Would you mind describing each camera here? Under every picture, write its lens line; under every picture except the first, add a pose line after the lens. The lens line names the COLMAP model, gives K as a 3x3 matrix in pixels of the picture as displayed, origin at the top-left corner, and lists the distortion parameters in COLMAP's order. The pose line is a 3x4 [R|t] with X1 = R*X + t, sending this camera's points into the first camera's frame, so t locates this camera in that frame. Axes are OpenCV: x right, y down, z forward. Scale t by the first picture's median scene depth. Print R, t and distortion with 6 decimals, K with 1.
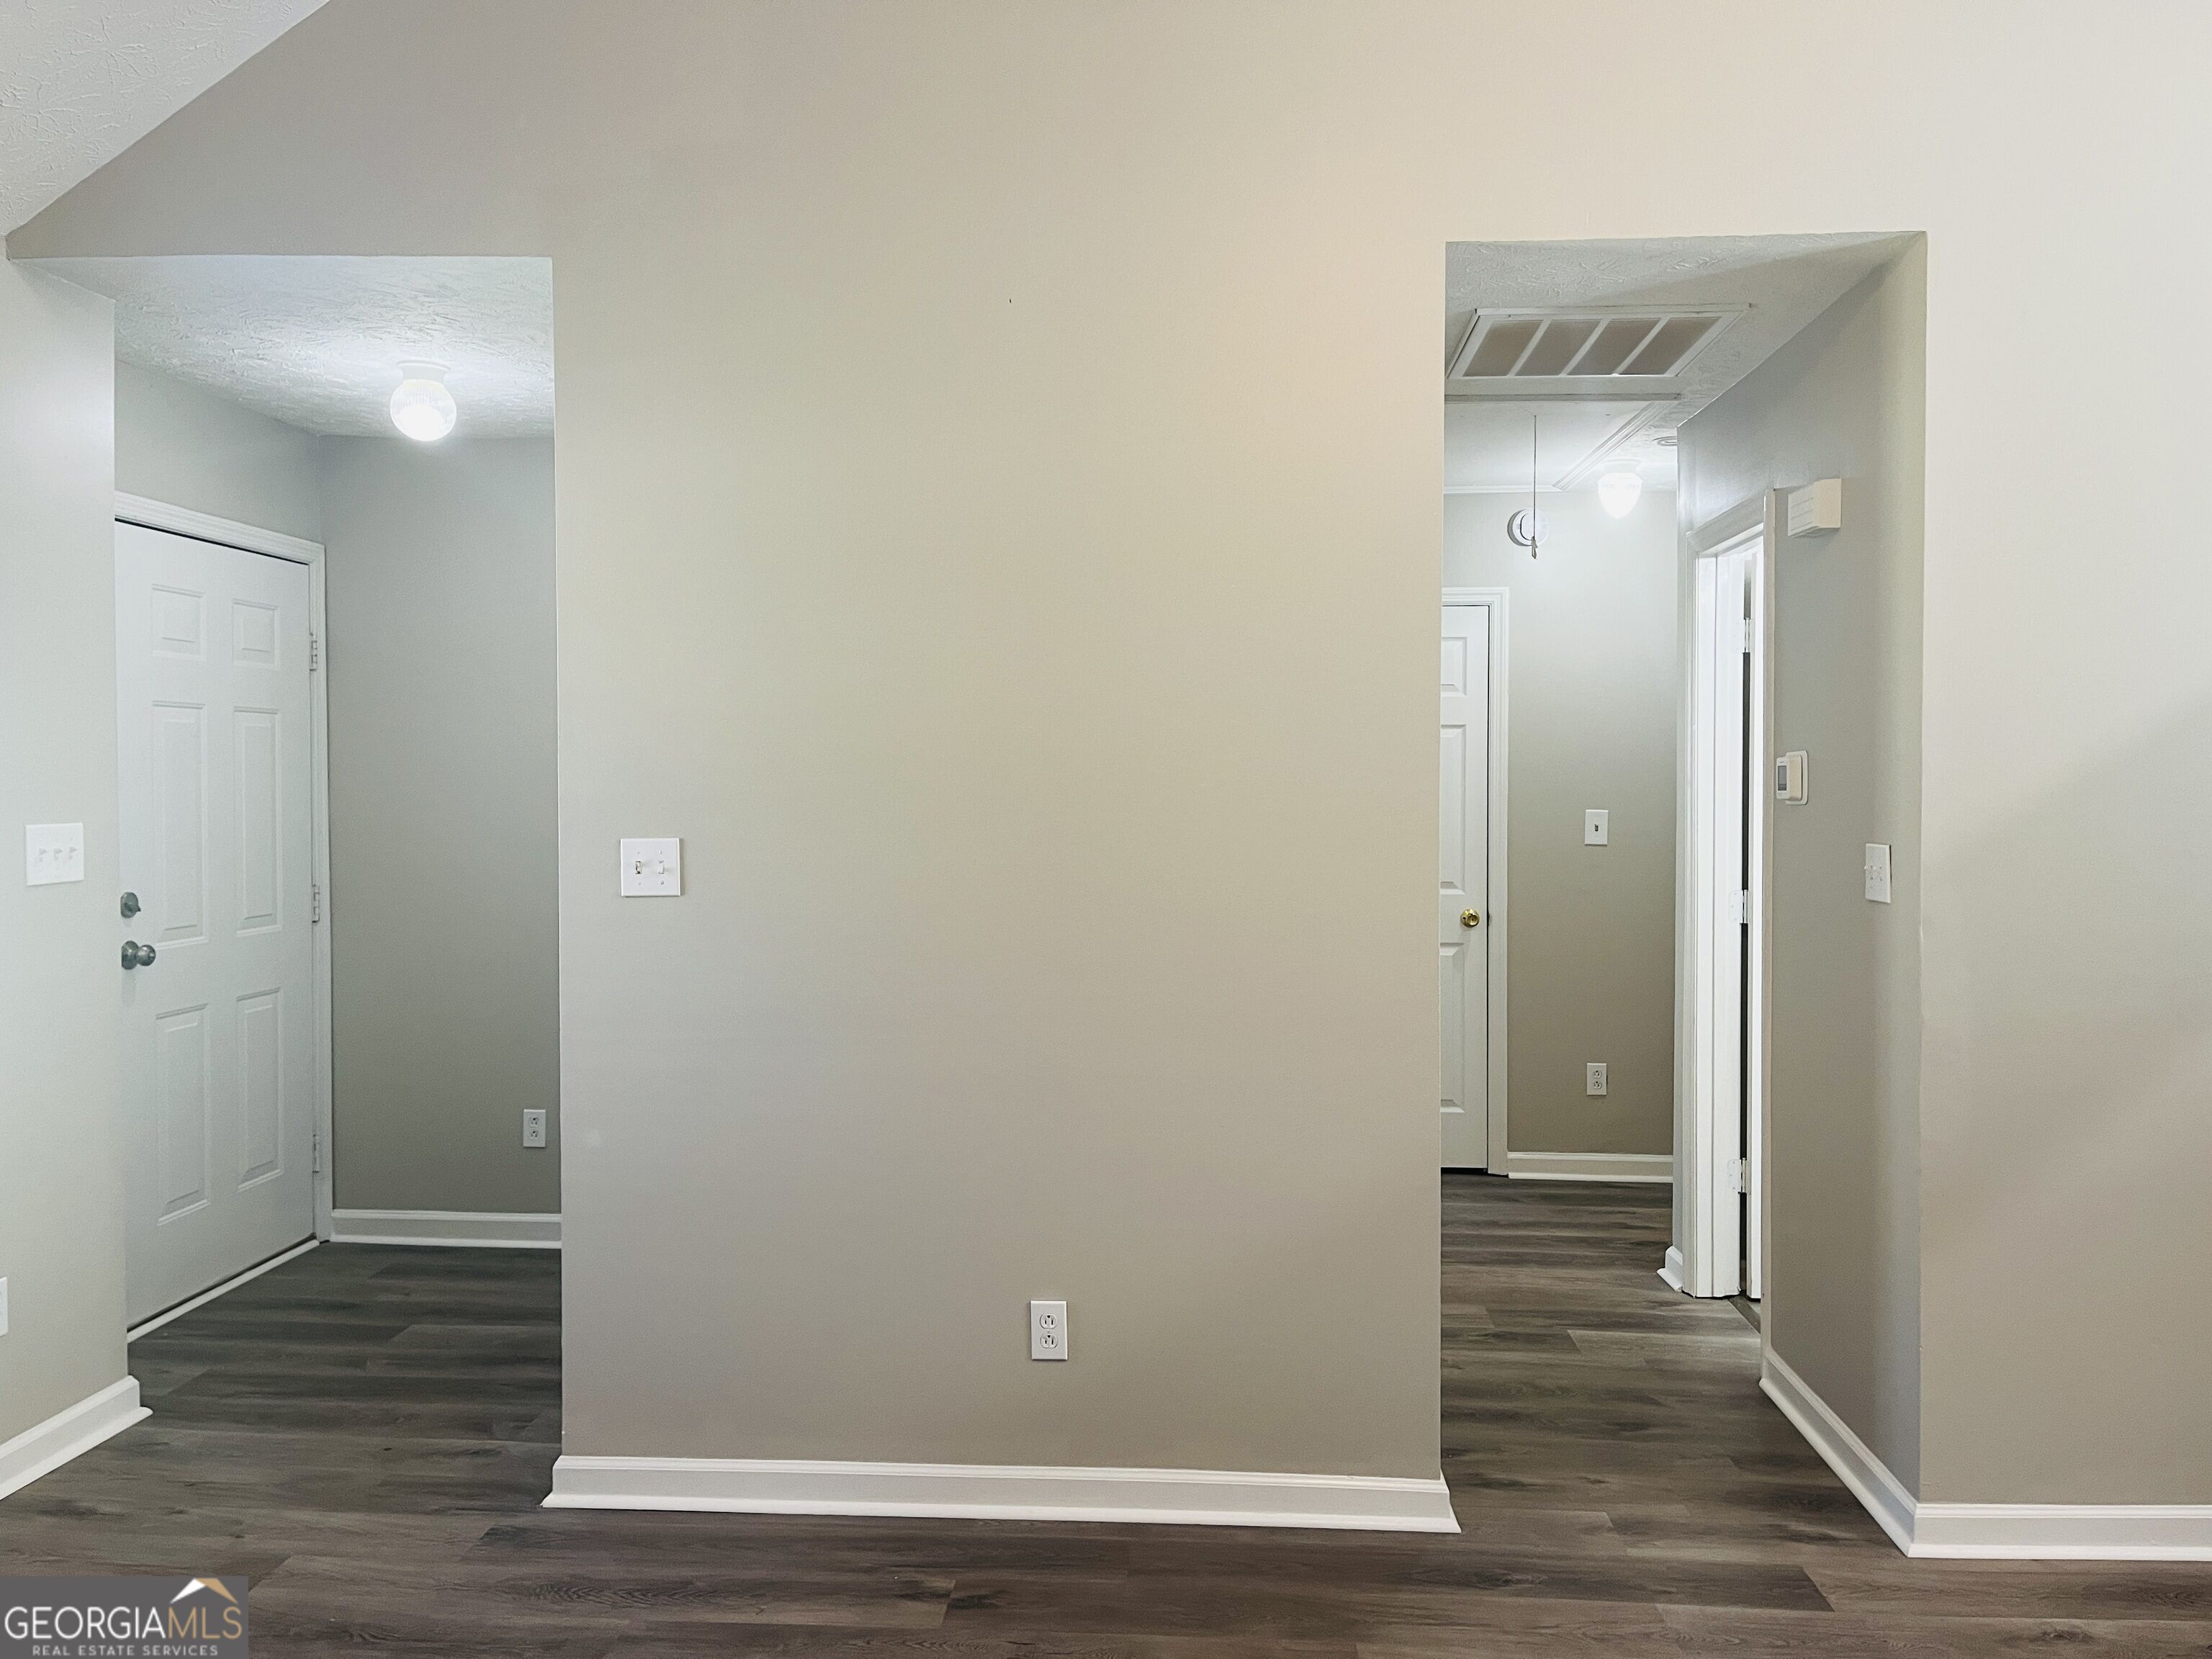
lens RADIAL K [[1716.7, 0, 1098.8], [0, 1716.7, 813.0], [0, 0, 1]] dist [0.080063, -0.104730]
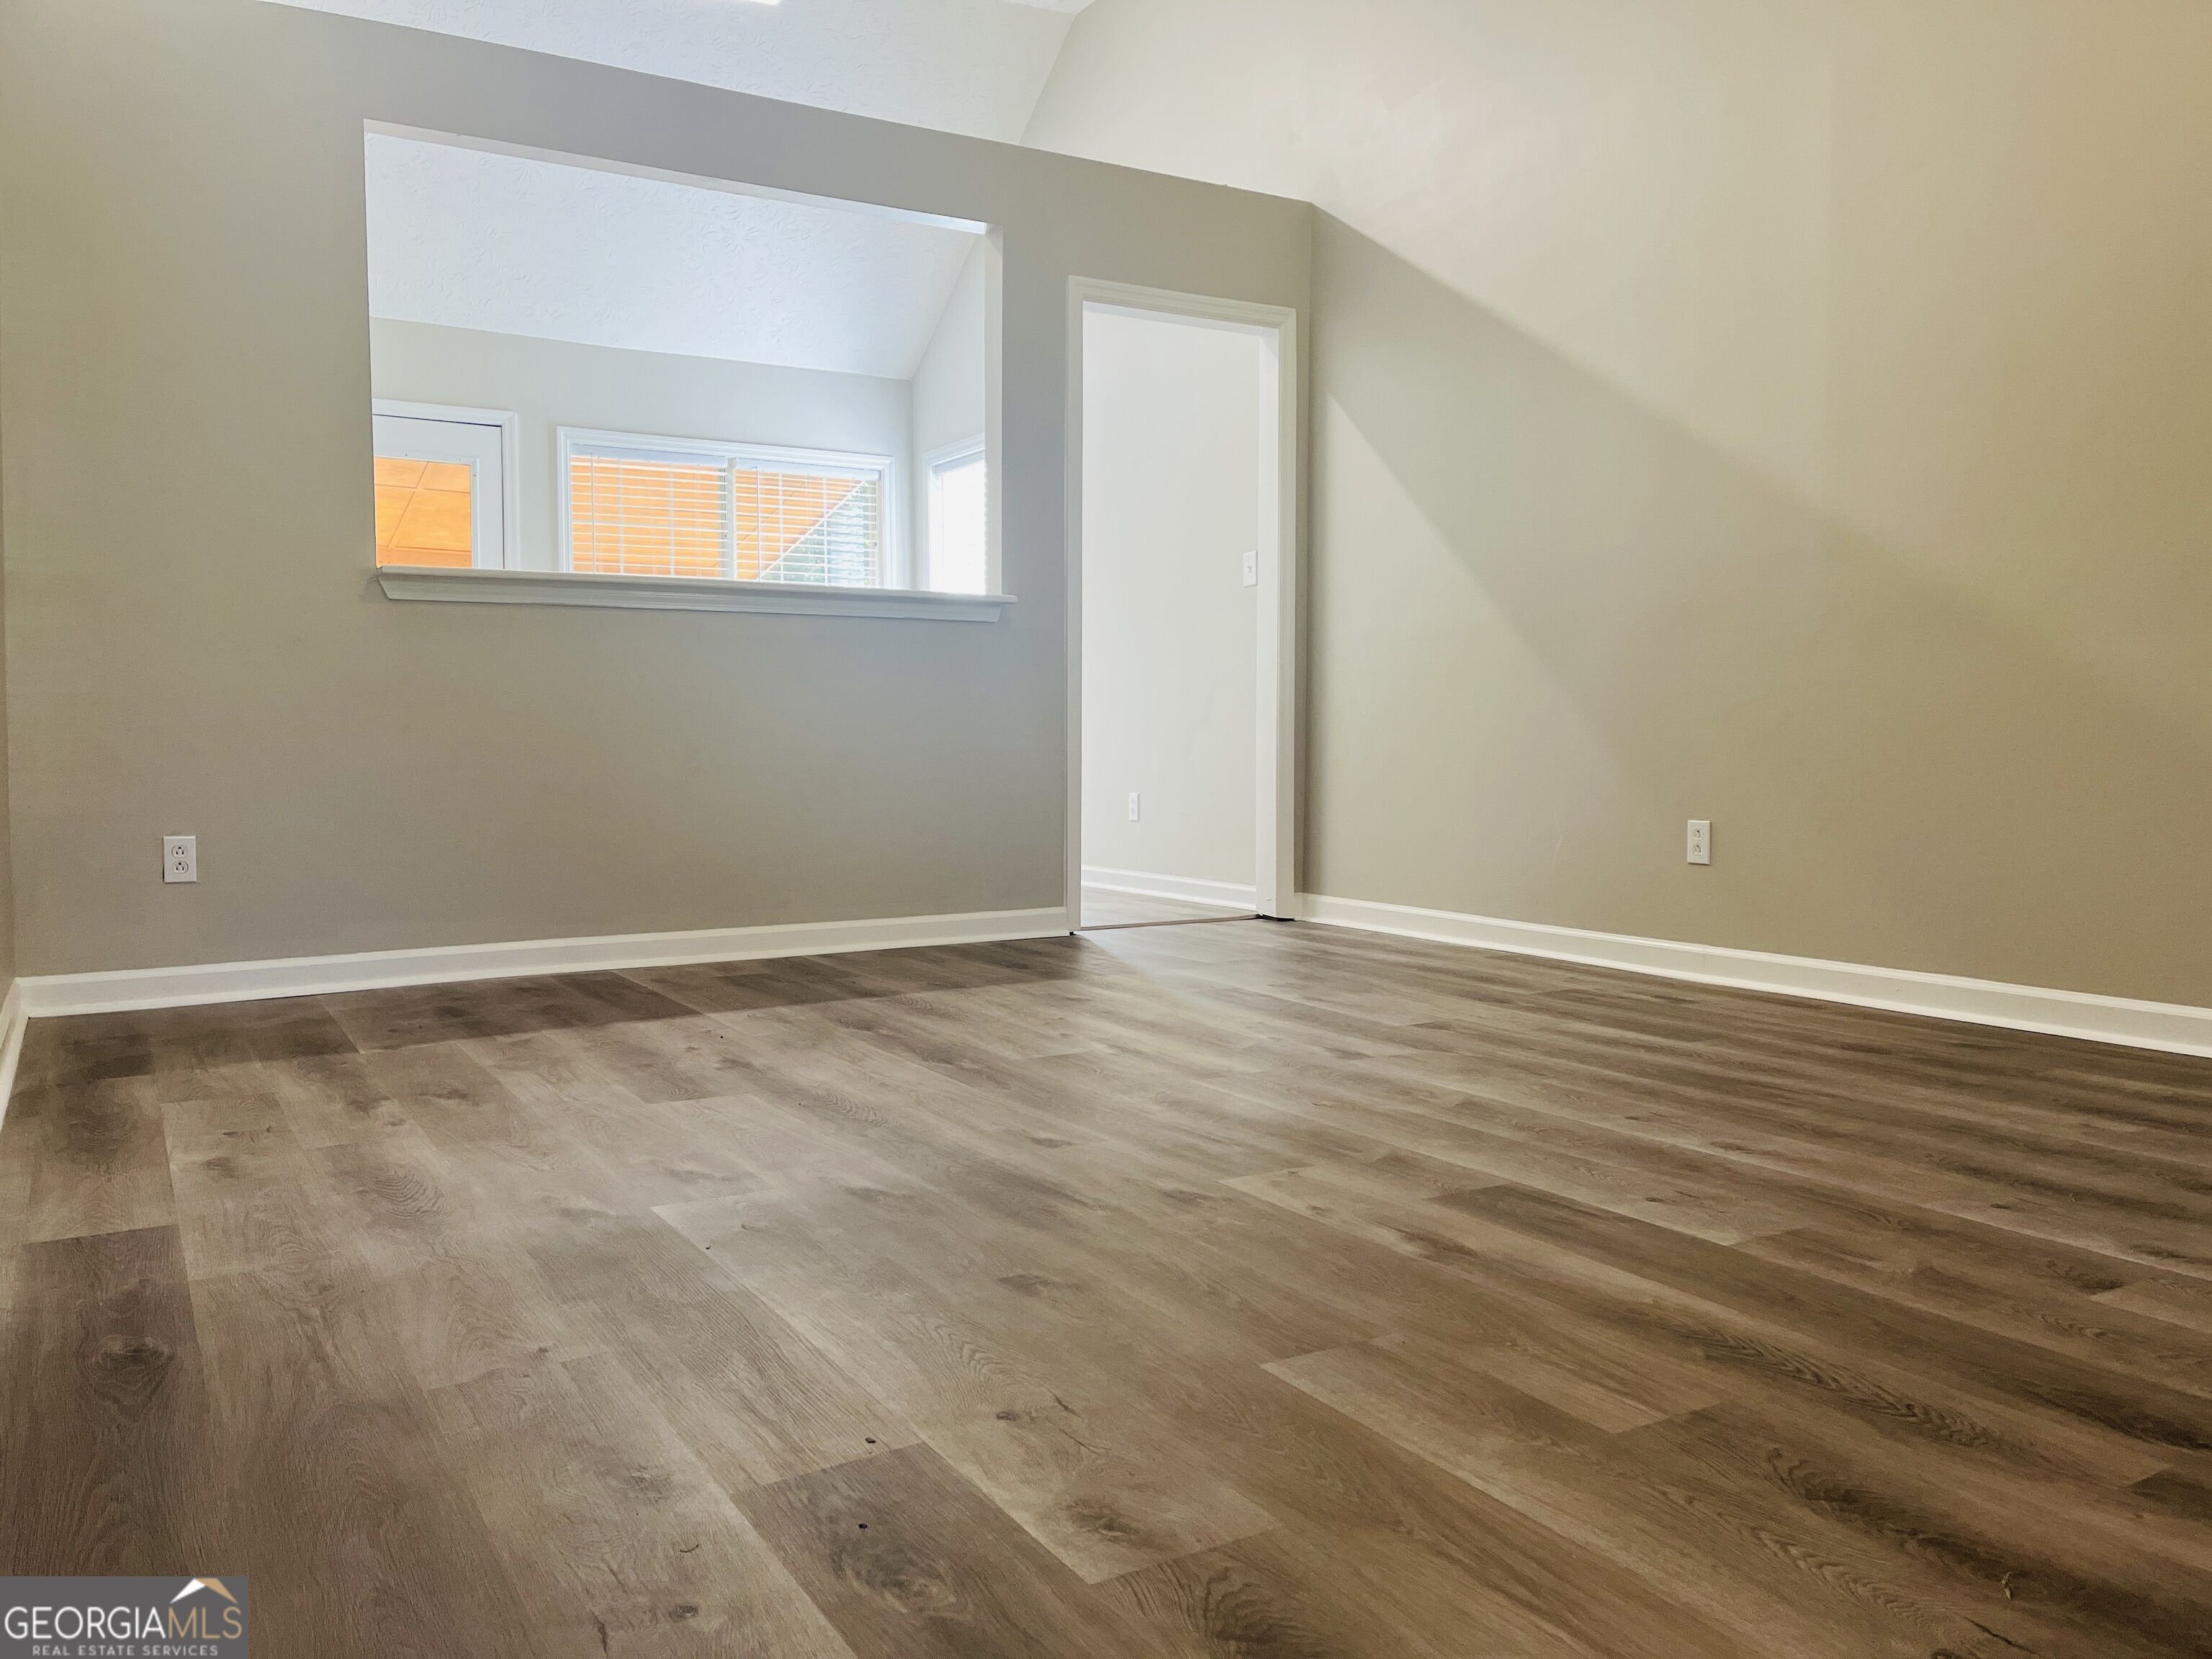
lens RADIAL K [[1676.1, 0, 1106.0], [0, 1676.1, 829.5], [0, 0, 1]] dist [0.079807, -0.089206]
pose [[-0.569023, -0.038610, 0.821415, -0.404191], [0.026967, 0.997484, 0.065566, 0.218904], [-0.821879, 0.059459, -0.566550, 0.982906]]
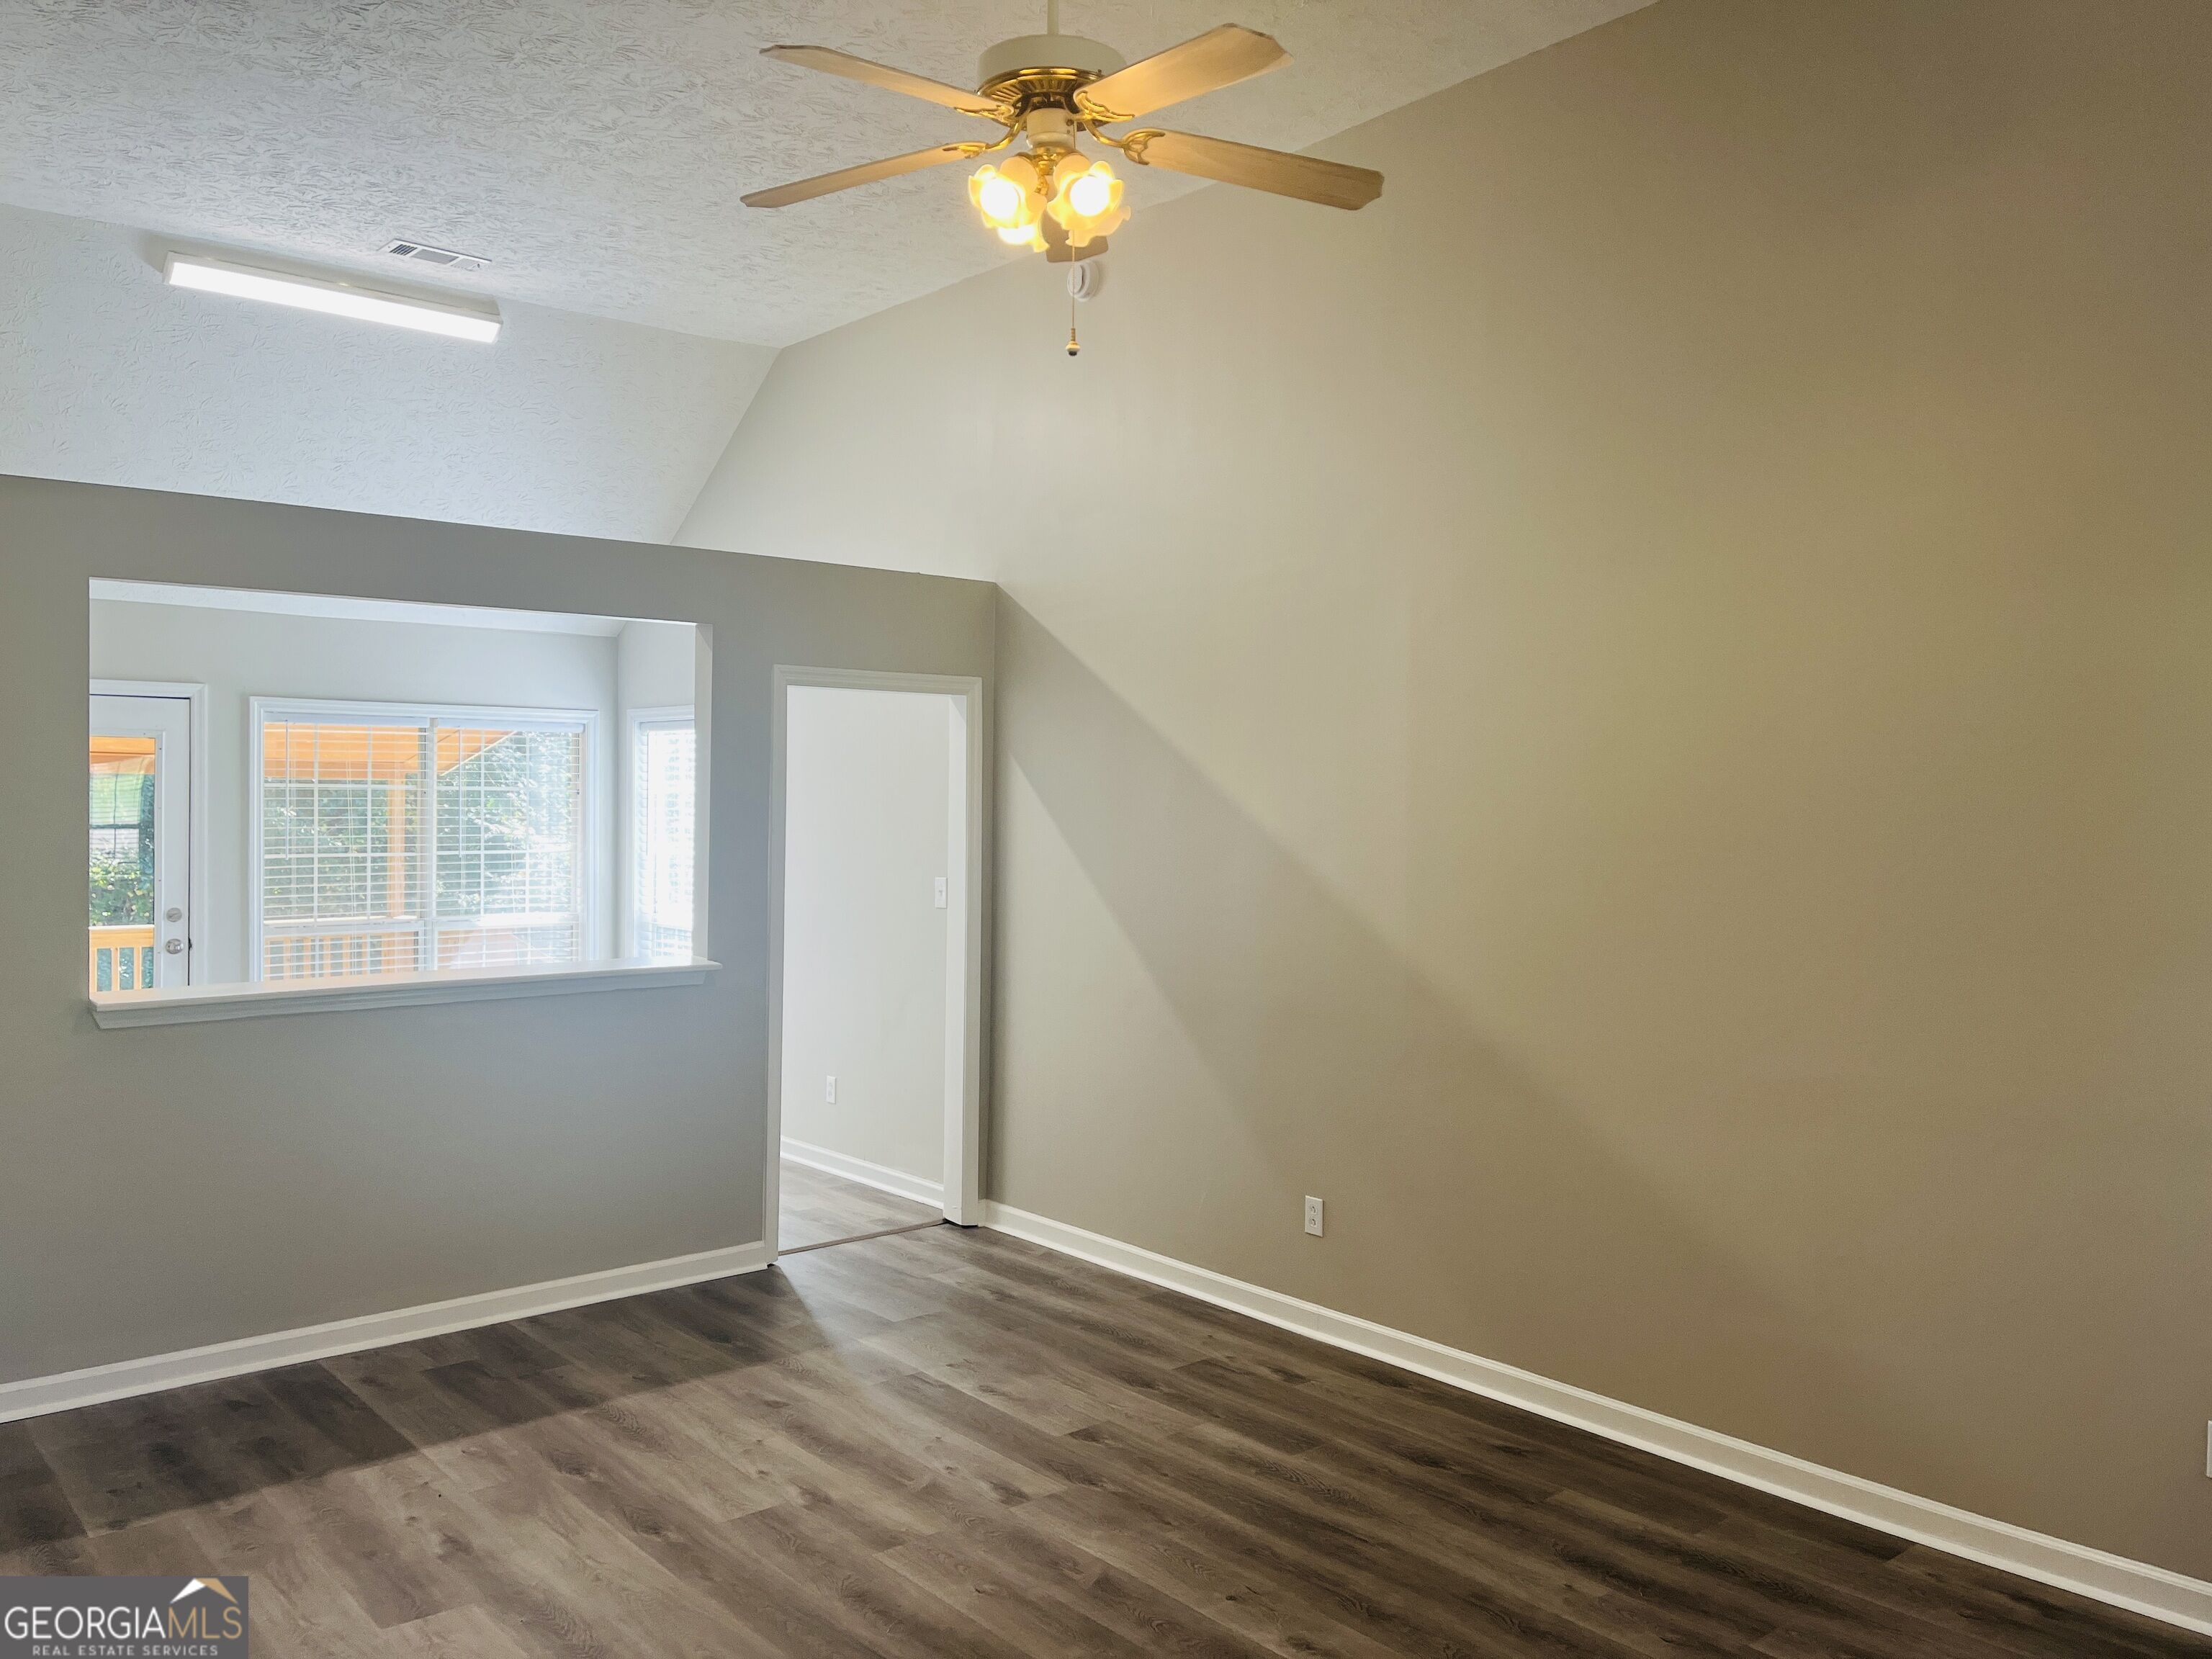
lens RADIAL K [[1676.1, 0, 1106.0], [0, 1676.1, 829.5], [0, 0, 1]] dist [0.079807, -0.089206]
pose [[-0.703967, -0.015922, 0.710055, -0.547360], [0.013305, 0.999278, 0.035598, -0.090202], [-0.710108, 0.034507, -0.703246, 1.072092]]
